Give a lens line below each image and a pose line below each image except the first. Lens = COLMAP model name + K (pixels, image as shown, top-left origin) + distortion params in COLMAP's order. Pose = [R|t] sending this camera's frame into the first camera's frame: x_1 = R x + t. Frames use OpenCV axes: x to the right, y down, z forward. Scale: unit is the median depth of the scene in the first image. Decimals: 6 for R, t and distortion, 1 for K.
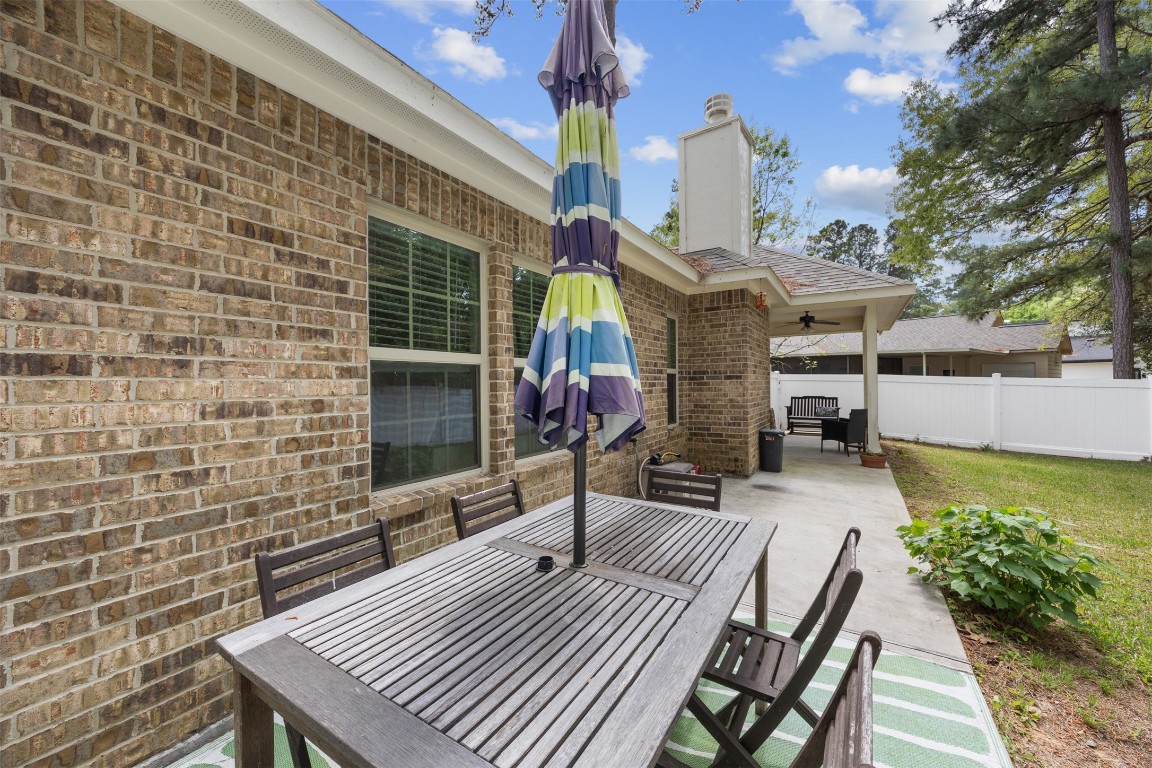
lens RADIAL K [[441.7, 0, 580.7], [0, 441.7, 383.4], [0, 0, 1]] dist [-0.002651, 0.000009]
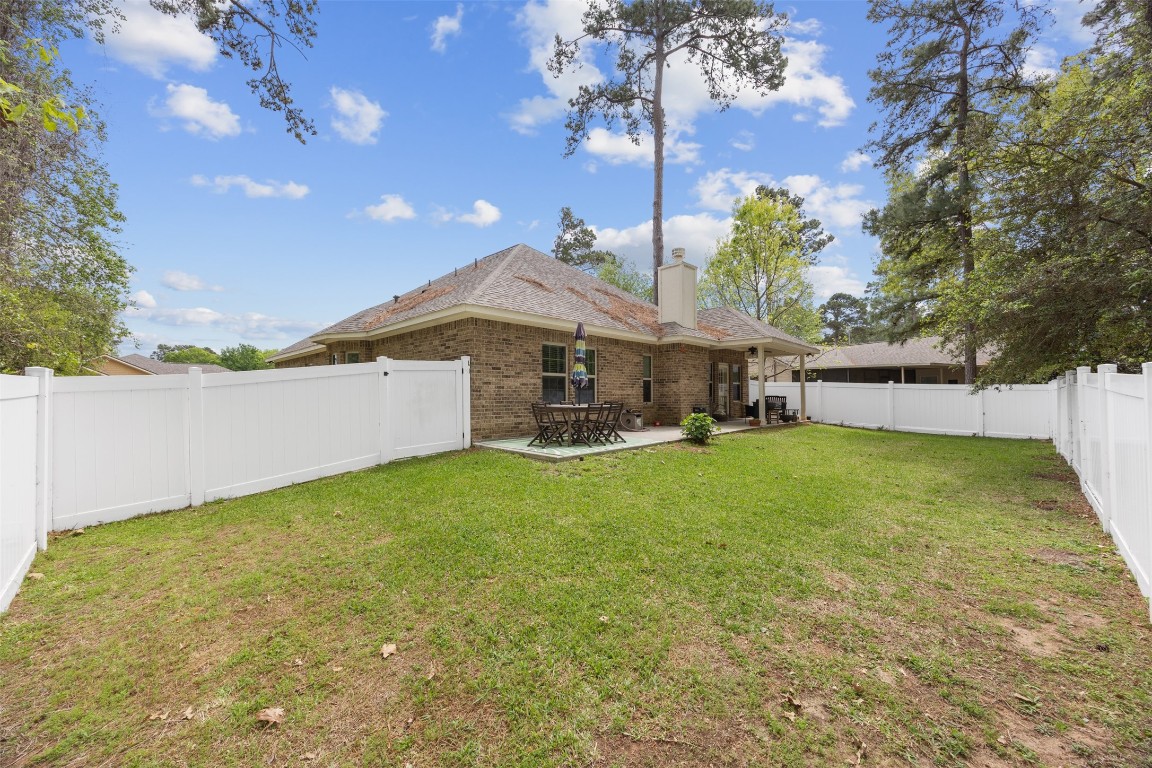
lens RADIAL K [[441.7, 0, 573.7], [0, 441.7, 388.5], [0, 0, 1]] dist [-0.002651, 0.000009]
pose [[0.977814, 0.003009, -0.209451, 0.622150], [-0.005974, 0.999891, -0.013528, 0.110569], [0.209388, 0.014479, 0.977725, -2.638711]]
